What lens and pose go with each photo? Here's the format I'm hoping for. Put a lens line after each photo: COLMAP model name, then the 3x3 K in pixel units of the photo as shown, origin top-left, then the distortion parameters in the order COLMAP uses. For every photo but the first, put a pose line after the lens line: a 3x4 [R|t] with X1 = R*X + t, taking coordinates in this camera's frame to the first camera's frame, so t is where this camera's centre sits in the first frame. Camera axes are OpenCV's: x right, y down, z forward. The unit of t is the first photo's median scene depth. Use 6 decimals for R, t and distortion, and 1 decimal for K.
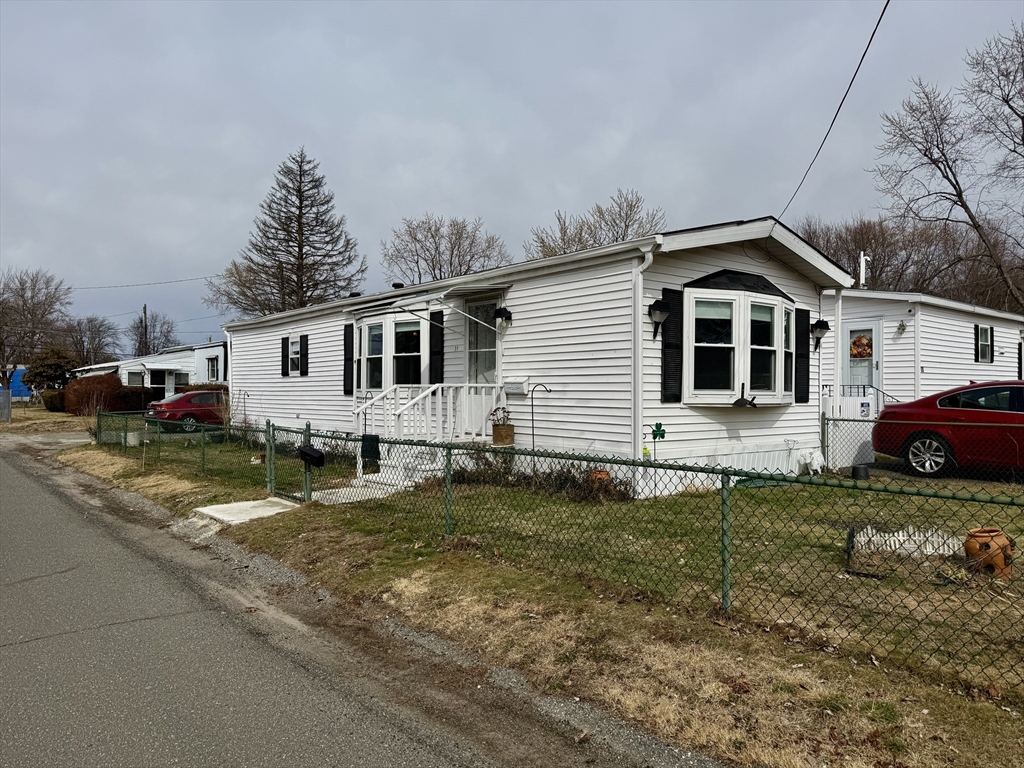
lens RADIAL K [[717.7, 0, 514.9], [0, 717.7, 385.1], [0, 0, 1]] dist [0.061334, -0.068718]
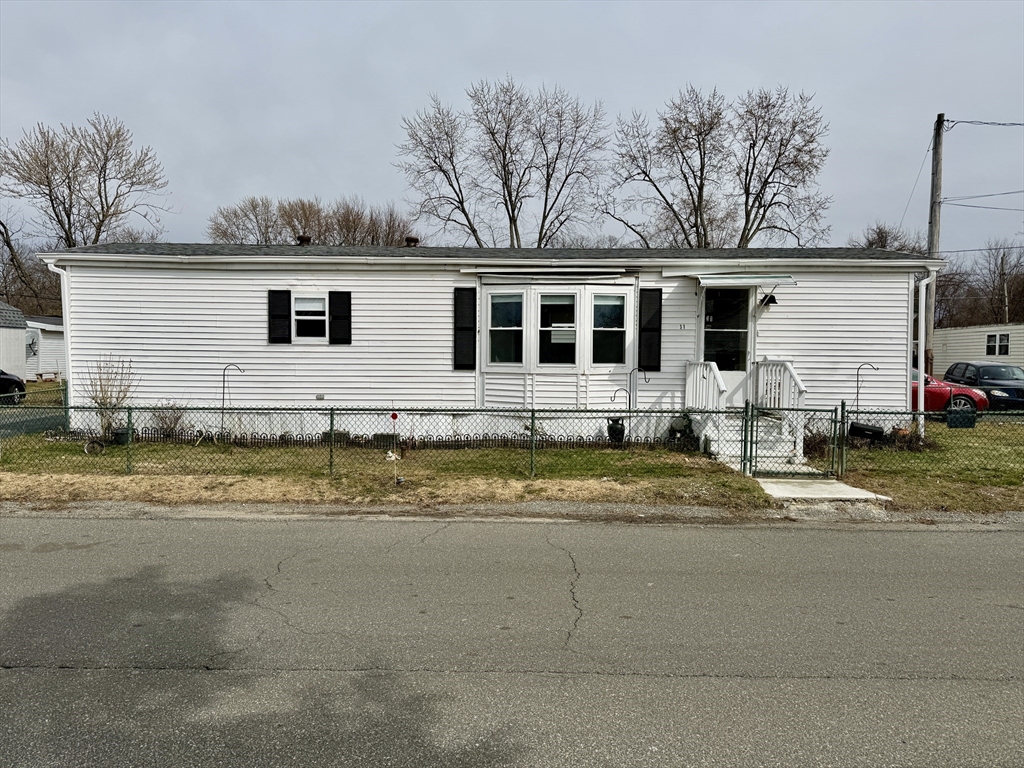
lens RADIAL K [[717.7, 0, 513.2], [0, 717.7, 389.8], [0, 0, 1]] dist [0.061334, -0.068718]
pose [[0.668250, -0.021535, 0.743625, -0.748500], [-0.016215, 0.998922, 0.043500, -0.000849], [-0.743760, -0.041127, 0.667181, 0.349426]]
